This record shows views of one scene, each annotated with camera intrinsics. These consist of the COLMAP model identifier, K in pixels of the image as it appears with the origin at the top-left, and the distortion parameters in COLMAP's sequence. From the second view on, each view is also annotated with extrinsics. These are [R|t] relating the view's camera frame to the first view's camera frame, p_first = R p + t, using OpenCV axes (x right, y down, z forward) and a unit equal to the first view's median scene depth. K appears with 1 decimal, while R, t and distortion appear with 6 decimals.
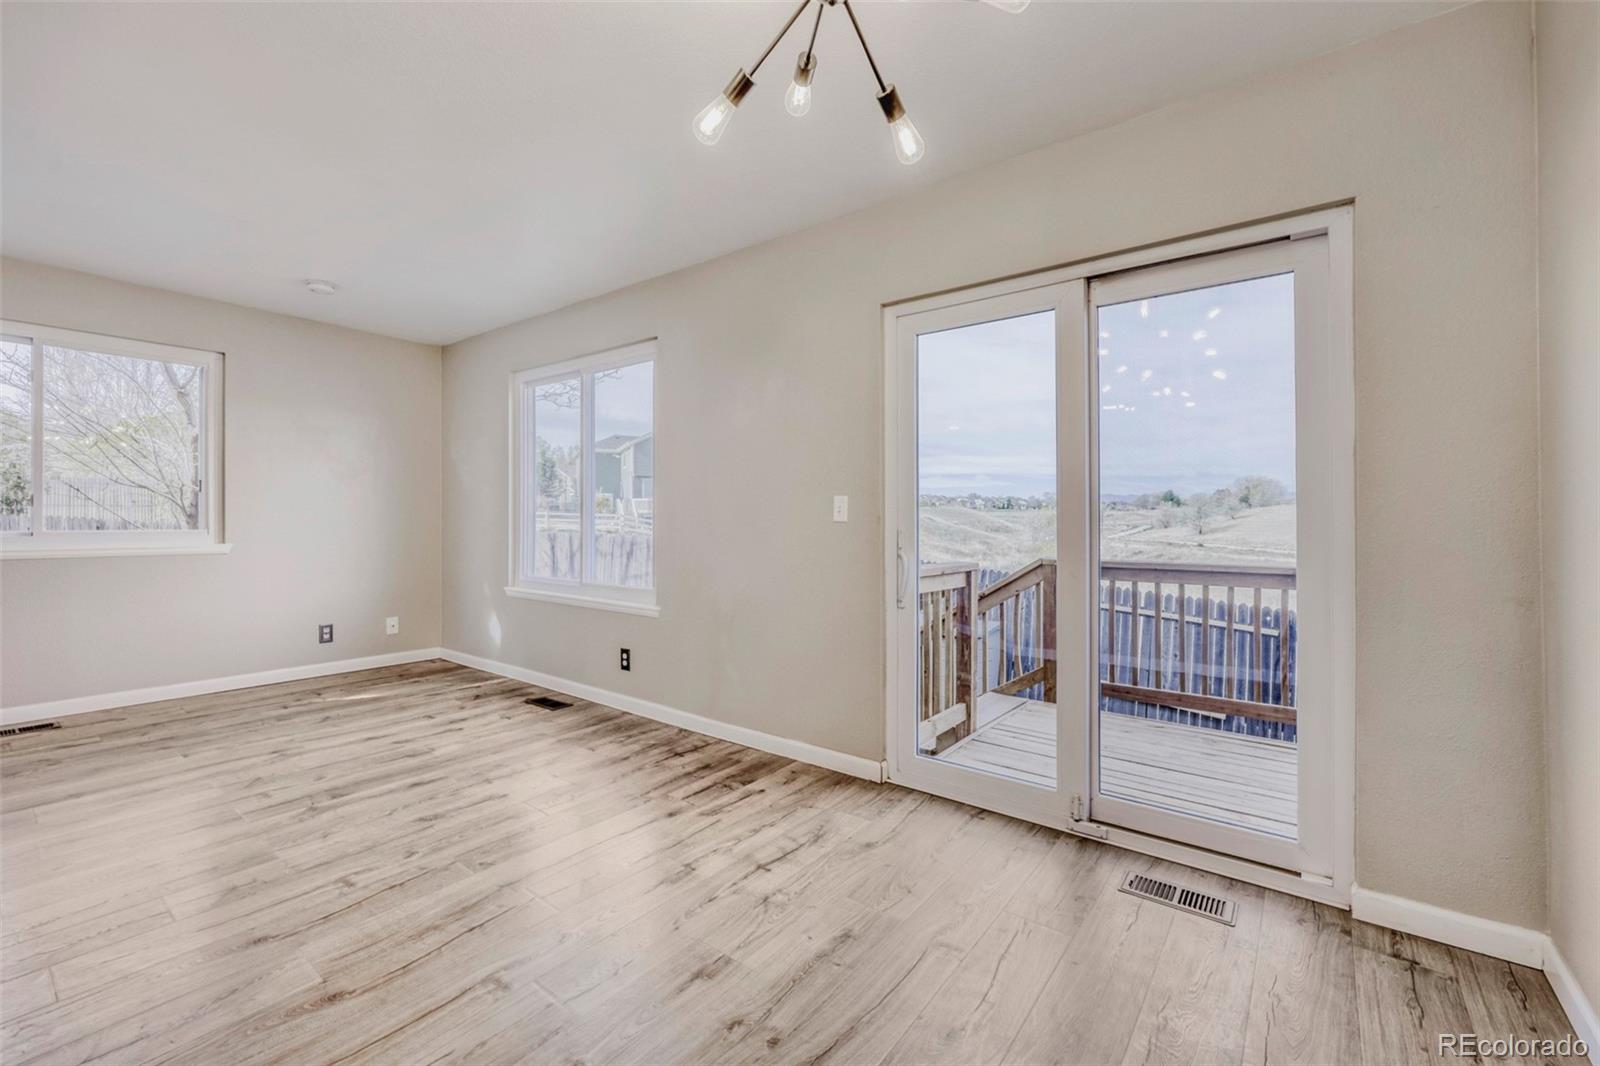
lens RADIAL K [[651.4, 0, 782.8], [0, 651.4, 522.5], [0, 0, 1]] dist [0.000026, 0.000434]
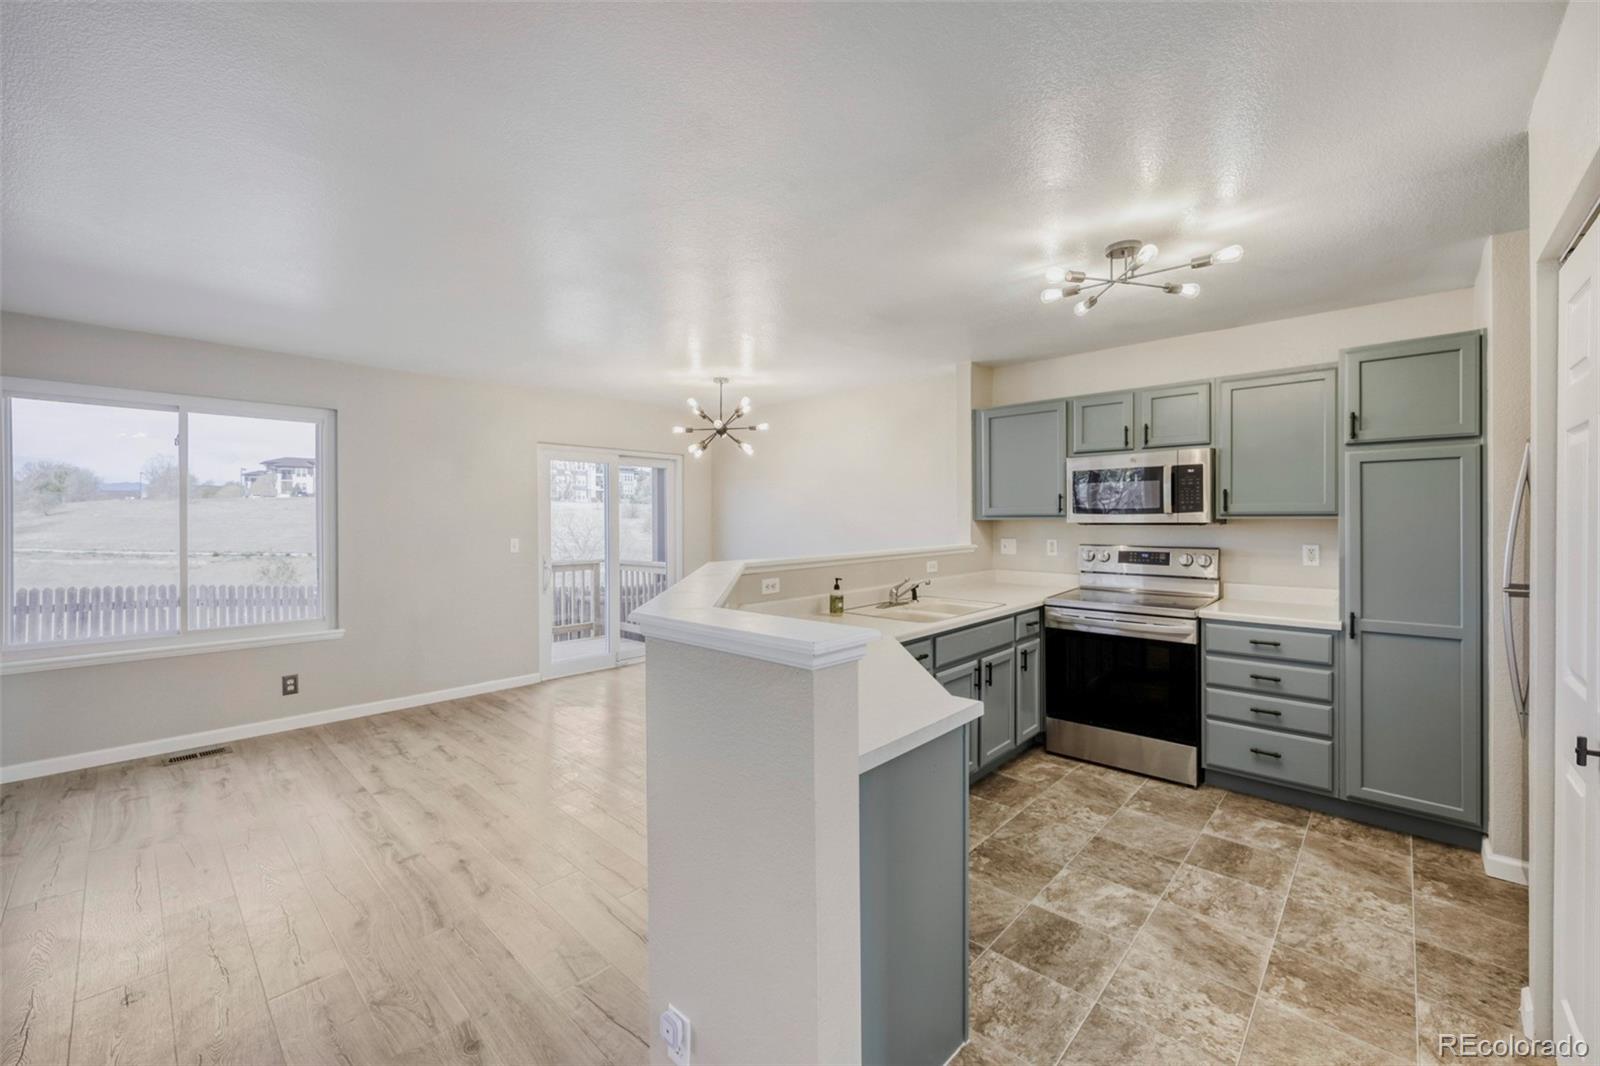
lens RADIAL K [[651.4, 0, 805.8], [0, 651.4, 514.2], [0, 0, 1]] dist [0.000026, 0.000434]
pose [[0.082229, 0.002249, 0.996611, -1.226239], [0.003626, 0.999990, -0.002556, -0.077454], [-0.996607, 0.003824, 0.082220, 0.008880]]
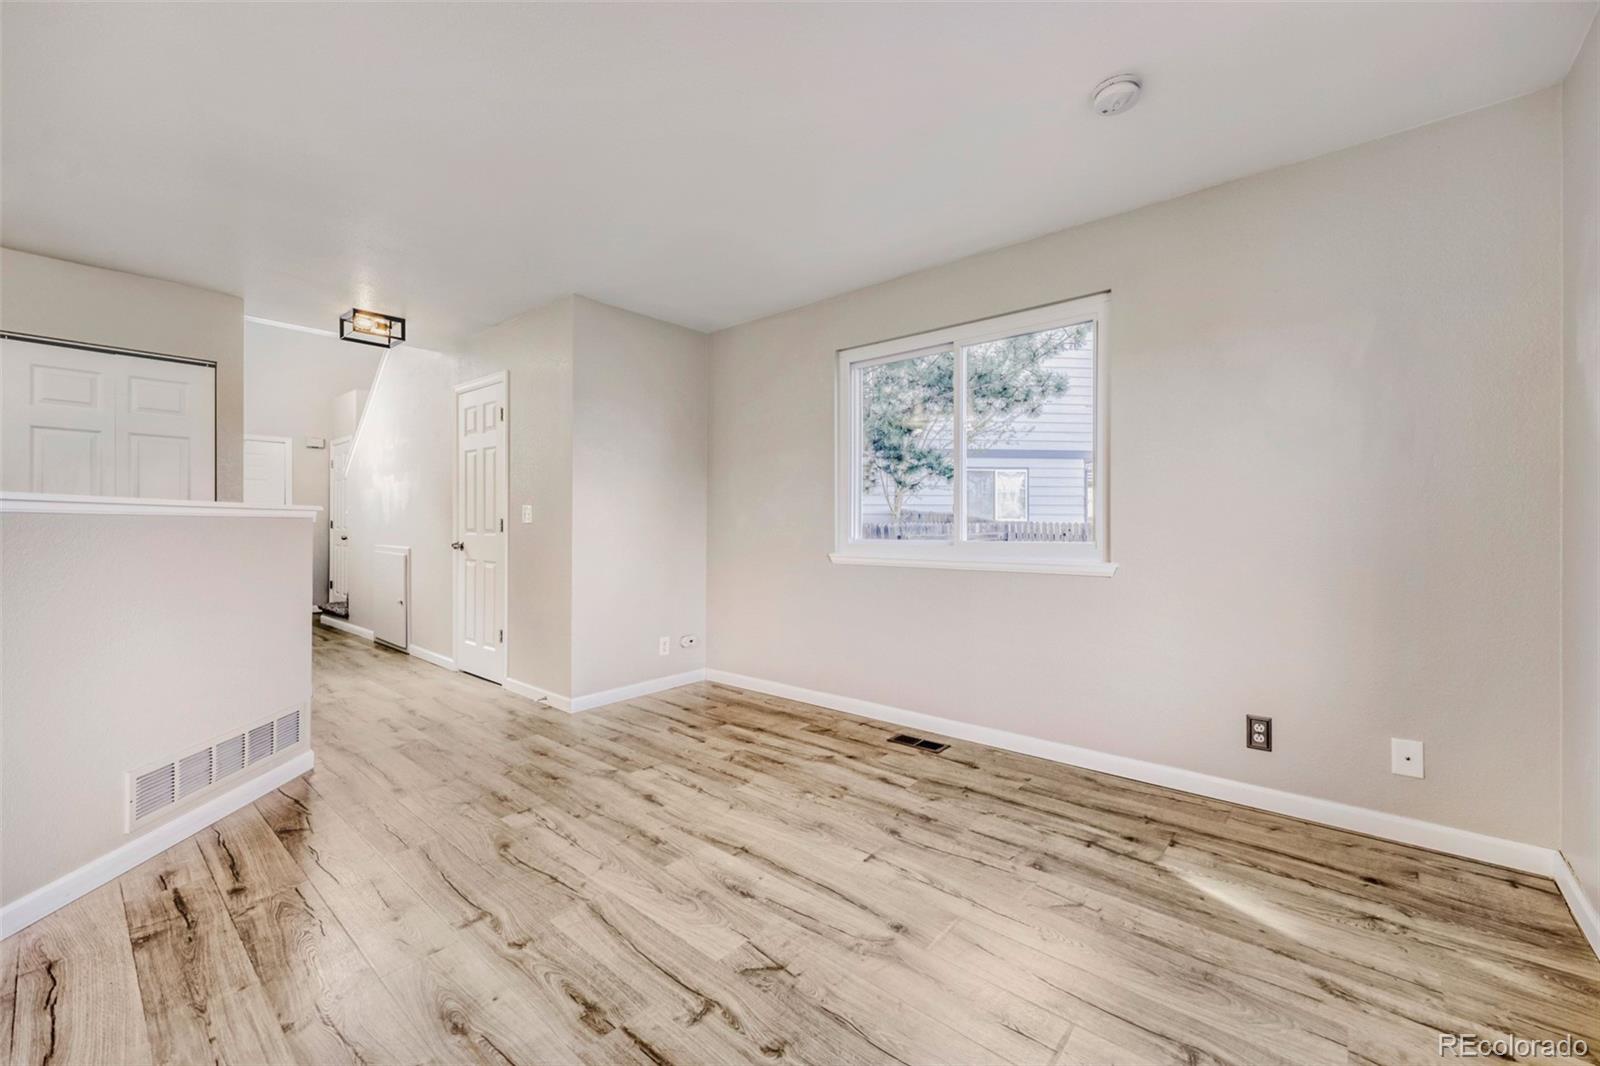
lens RADIAL K [[651.4, 0, 802.1], [0, 651.4, 531.3], [0, 0, 1]] dist [0.000026, 0.000434]
pose [[-0.037713, 0.005054, -0.999276, -0.143867], [-0.003127, 0.999982, 0.005175, -0.004663], [0.999284, 0.003320, -0.037696, 0.716525]]
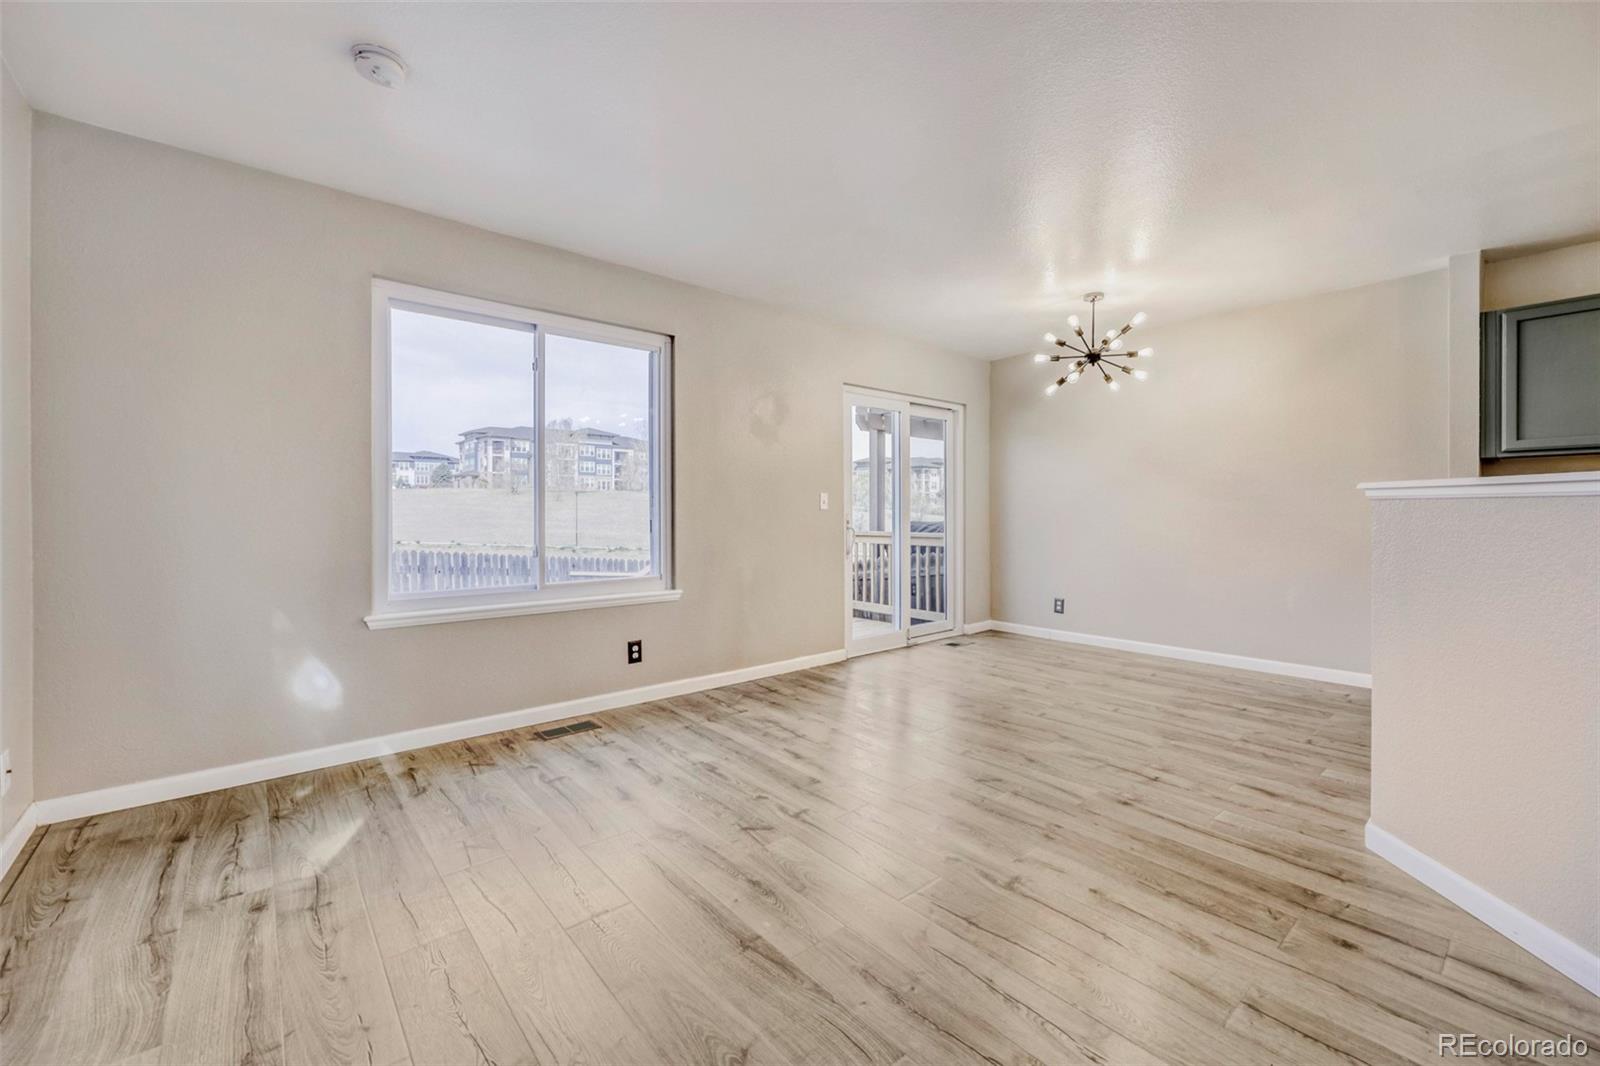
lens RADIAL K [[651.4, 0, 805.0], [0, 651.4, 523.7], [0, 0, 1]] dist [0.000026, 0.000434]
pose [[0.185816, -0.022610, 0.982324, -1.089930], [0.000963, 0.999739, 0.022828, -0.006315], [-0.982584, -0.003296, 0.185789, 0.532879]]
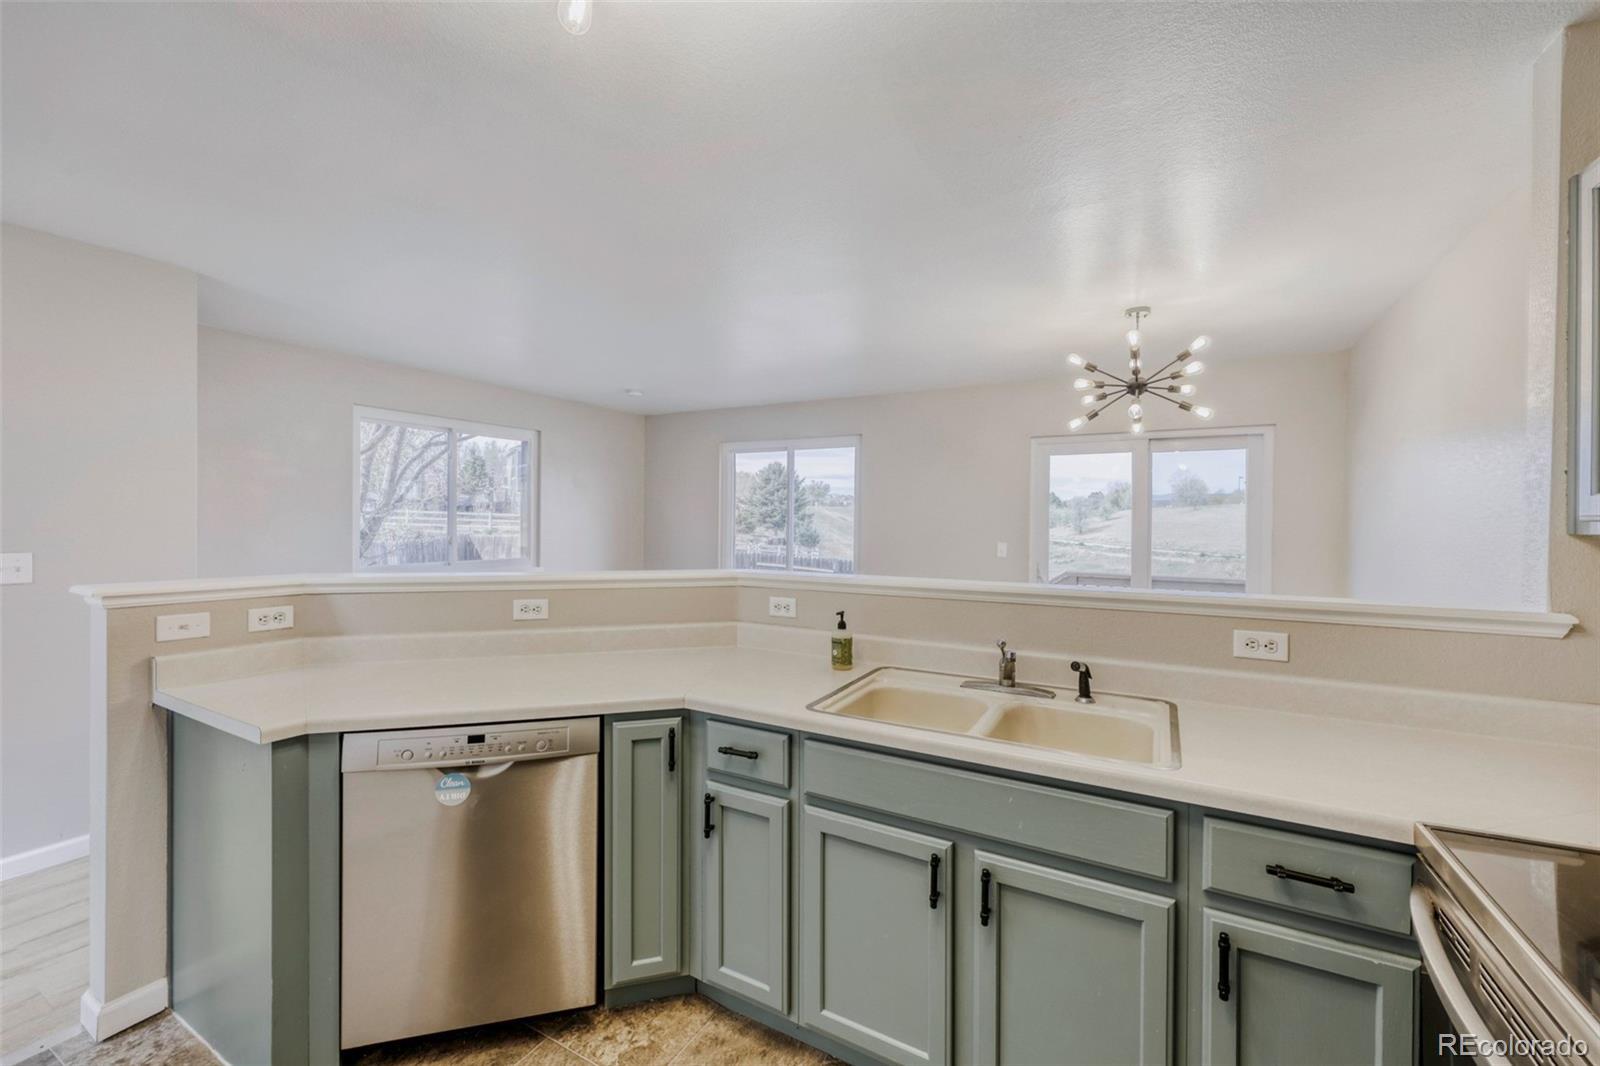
lens RADIAL K [[651.4, 0, 788.6], [0, 651.4, 511.7], [0, 0, 1]] dist [0.000026, 0.000434]
pose [[0.988046, 0.008311, 0.153933, -0.557576], [-0.006450, 0.999900, -0.012584, -0.074868], [-0.154022, 0.011441, 0.988001, -0.471520]]
